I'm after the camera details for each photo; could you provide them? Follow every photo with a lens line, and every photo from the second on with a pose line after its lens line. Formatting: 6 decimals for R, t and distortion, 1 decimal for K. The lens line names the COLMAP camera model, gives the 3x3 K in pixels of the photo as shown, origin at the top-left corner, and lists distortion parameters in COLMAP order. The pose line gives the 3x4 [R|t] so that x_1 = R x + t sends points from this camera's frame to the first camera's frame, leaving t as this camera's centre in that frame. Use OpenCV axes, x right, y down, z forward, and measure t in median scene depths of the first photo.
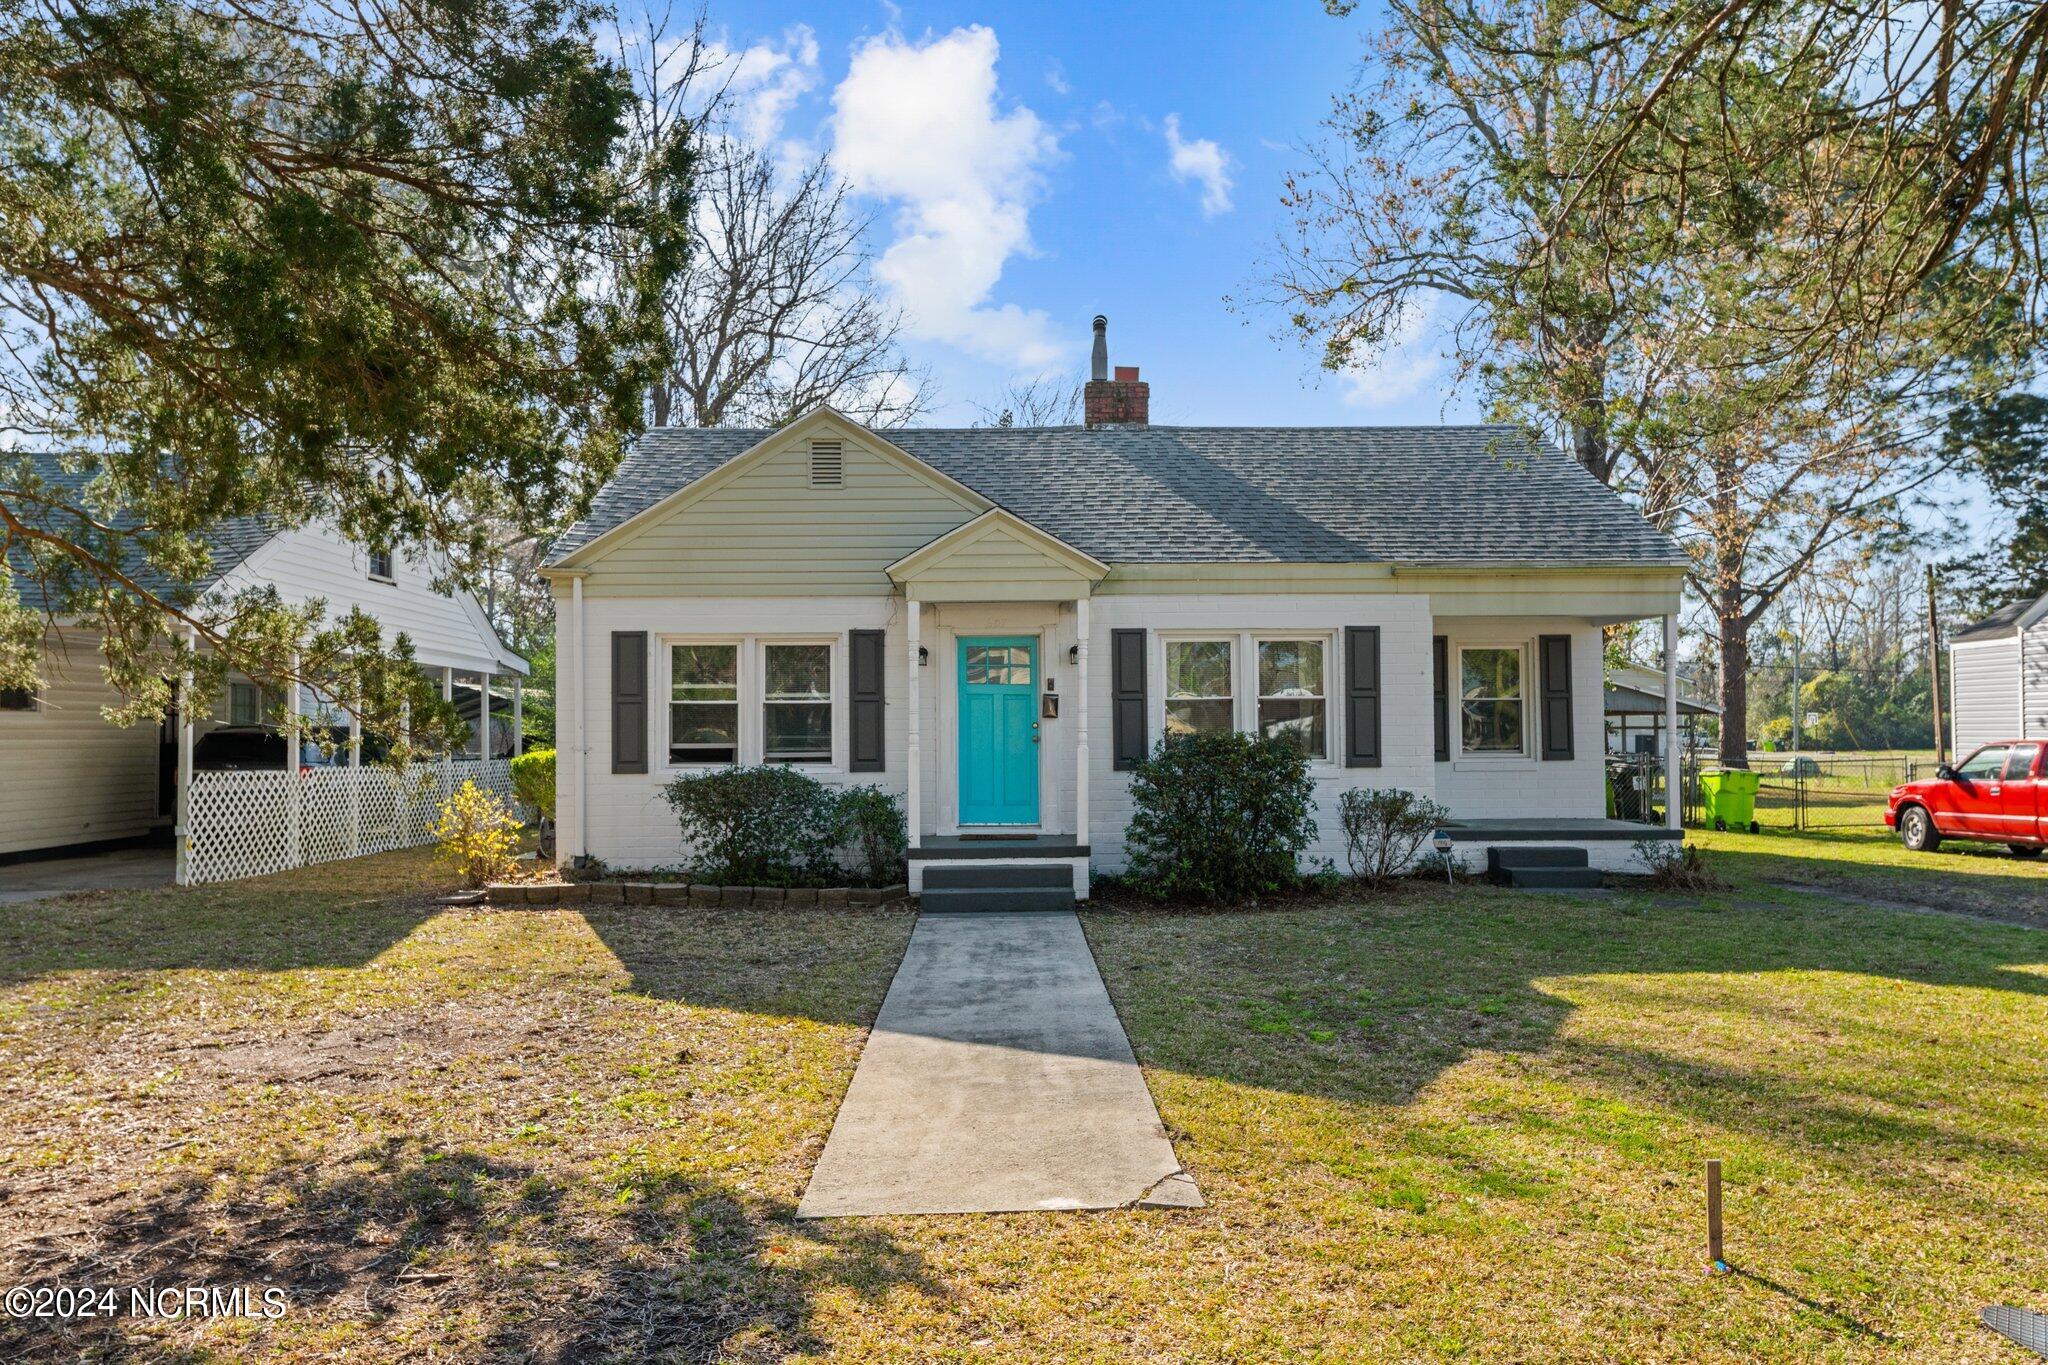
lens RADIAL K [[1155.3, 0, 1016.3], [0, 1155.3, 710.3], [0, 0, 1]] dist [-0.001807, -0.000118]
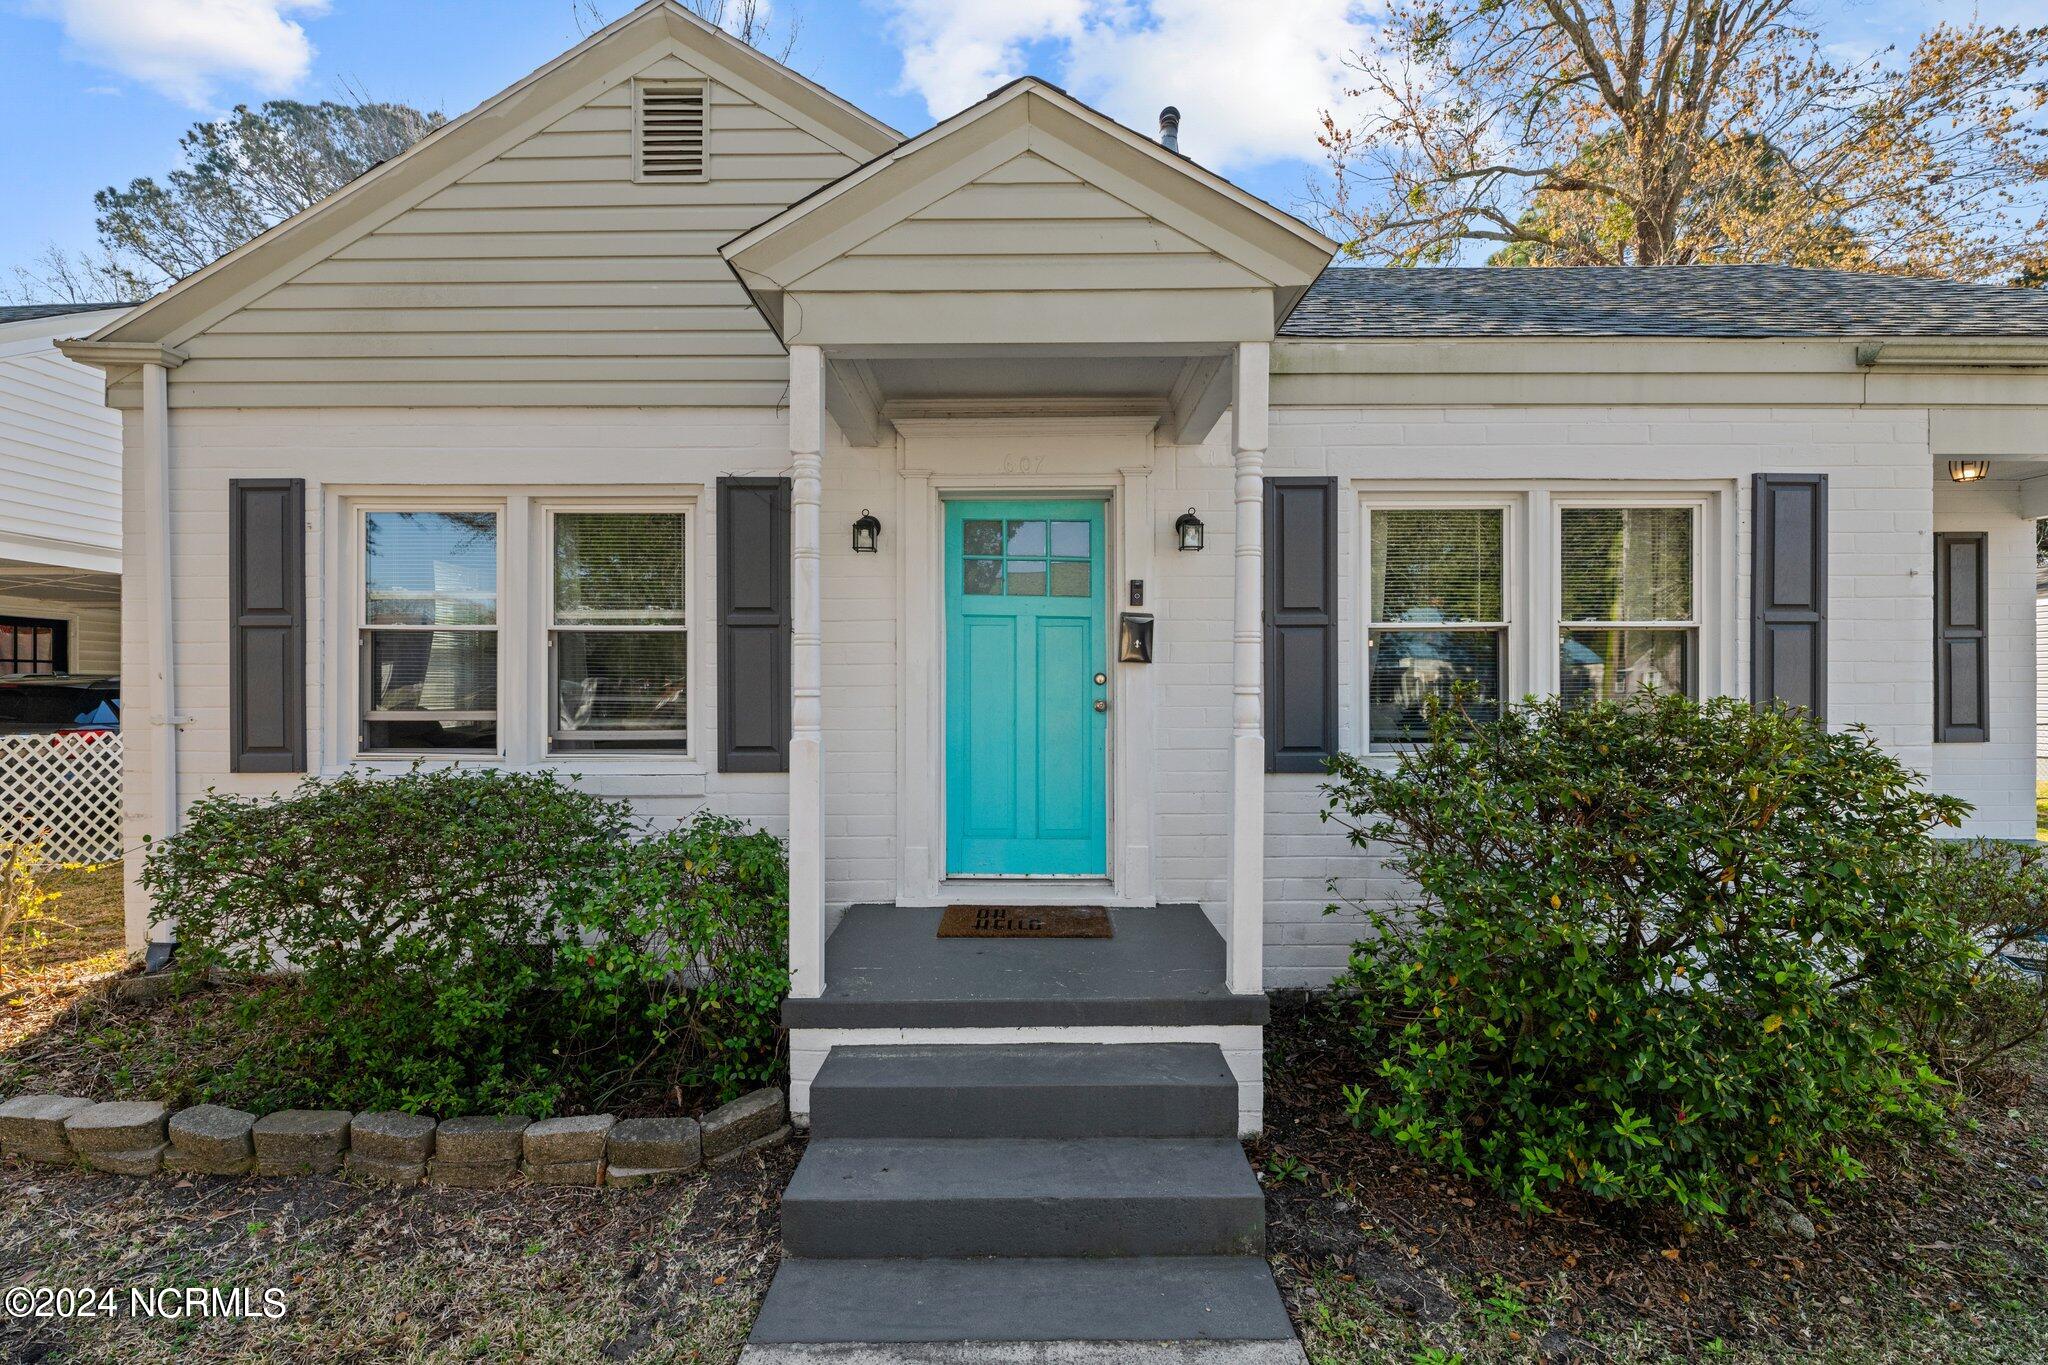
lens RADIAL K [[858.5, 0, 1025.0], [0, 858.5, 676.7], [0, 0, 1]] dist [-0.000671, -0.000155]
pose [[0.999872, 0.005641, -0.014982, -0.010717], [-0.005498, 0.999939, 0.009568, 0.009226], [0.015035, -0.009485, 0.999842, 0.640144]]
